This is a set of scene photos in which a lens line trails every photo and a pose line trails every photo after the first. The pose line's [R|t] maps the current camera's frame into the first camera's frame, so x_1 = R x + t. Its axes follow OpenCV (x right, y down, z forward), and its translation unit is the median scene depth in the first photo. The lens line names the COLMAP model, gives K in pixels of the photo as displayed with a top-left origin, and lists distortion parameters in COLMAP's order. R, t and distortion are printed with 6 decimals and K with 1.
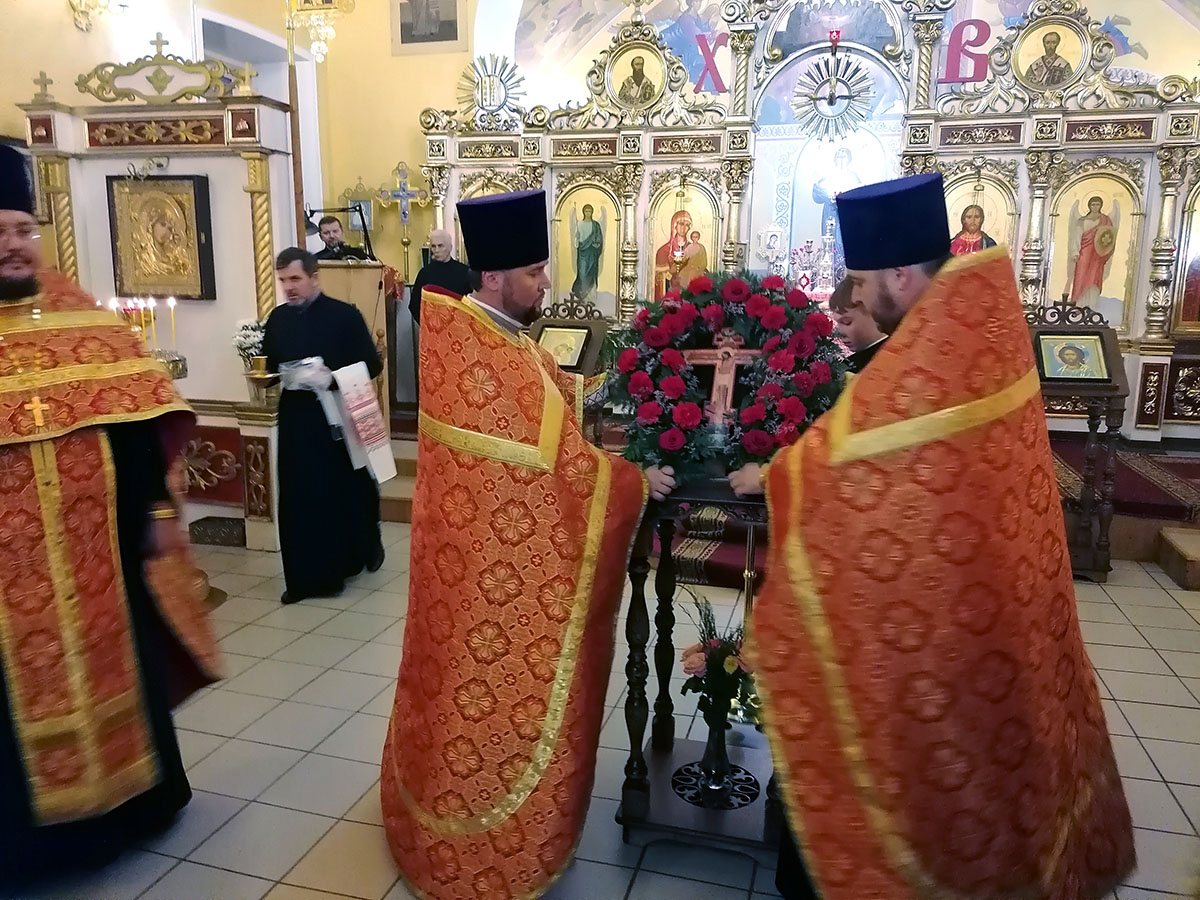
lens RADIAL K [[899.0, 0, 600.0], [0, 899.0, 450.0], [0, 0, 1]] dist [0.088499, -0.111233]
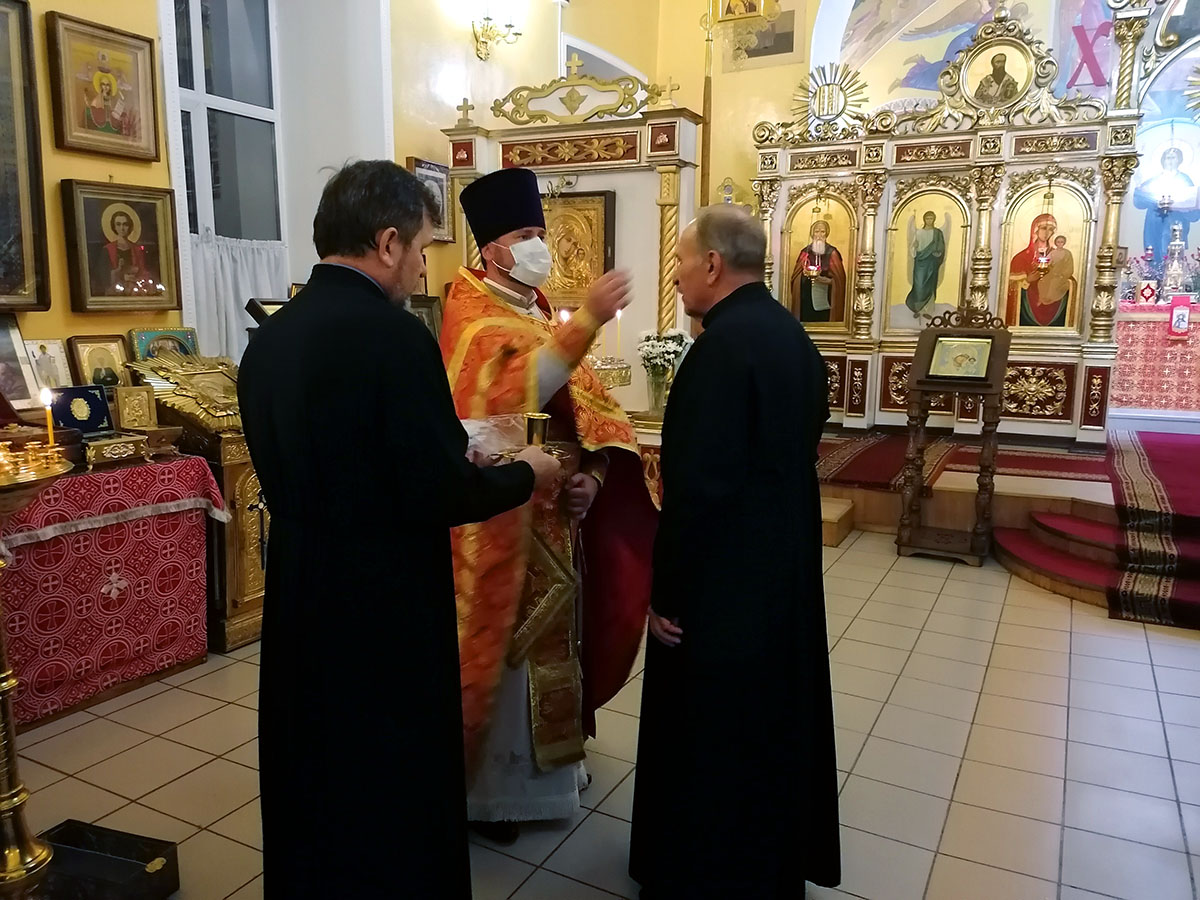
lens RADIAL K [[899.0, 0, 600.0], [0, 899.0, 450.0], [0, 0, 1]] dist [0.088499, -0.111233]
pose [[0.977919, 0.025800, -0.207383, -0.159674], [-0.030984, 0.999283, -0.021783, 0.009733], [0.206672, 0.027727, 0.978017, 0.005134]]
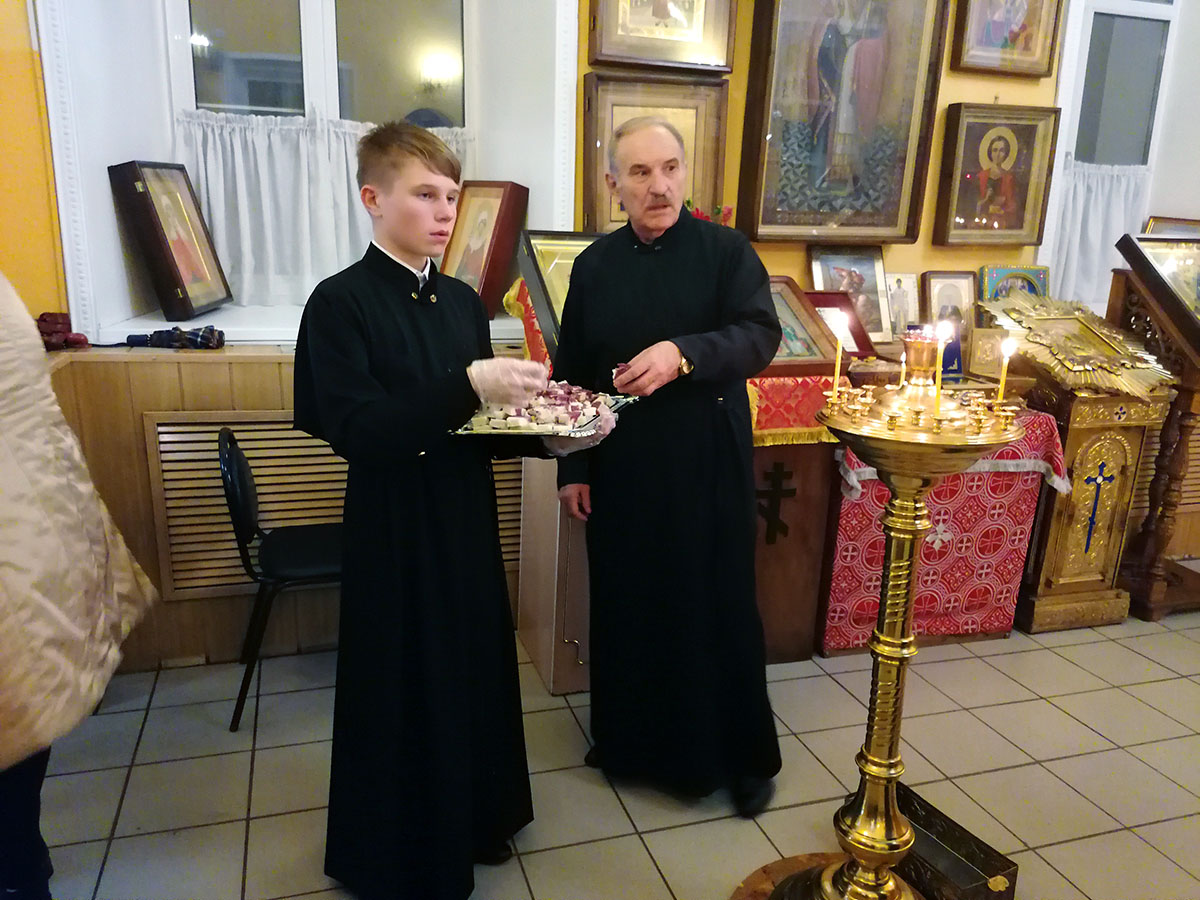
lens RADIAL K [[899.0, 0, 600.0], [0, 899.0, 450.0], [0, 0, 1]] dist [0.088499, -0.111233]
pose [[0.558906, 0.200929, -0.804519, -0.222969], [-0.170240, 0.977337, 0.125823, 0.007959], [0.811568, 0.066638, 0.580446, 0.014639]]
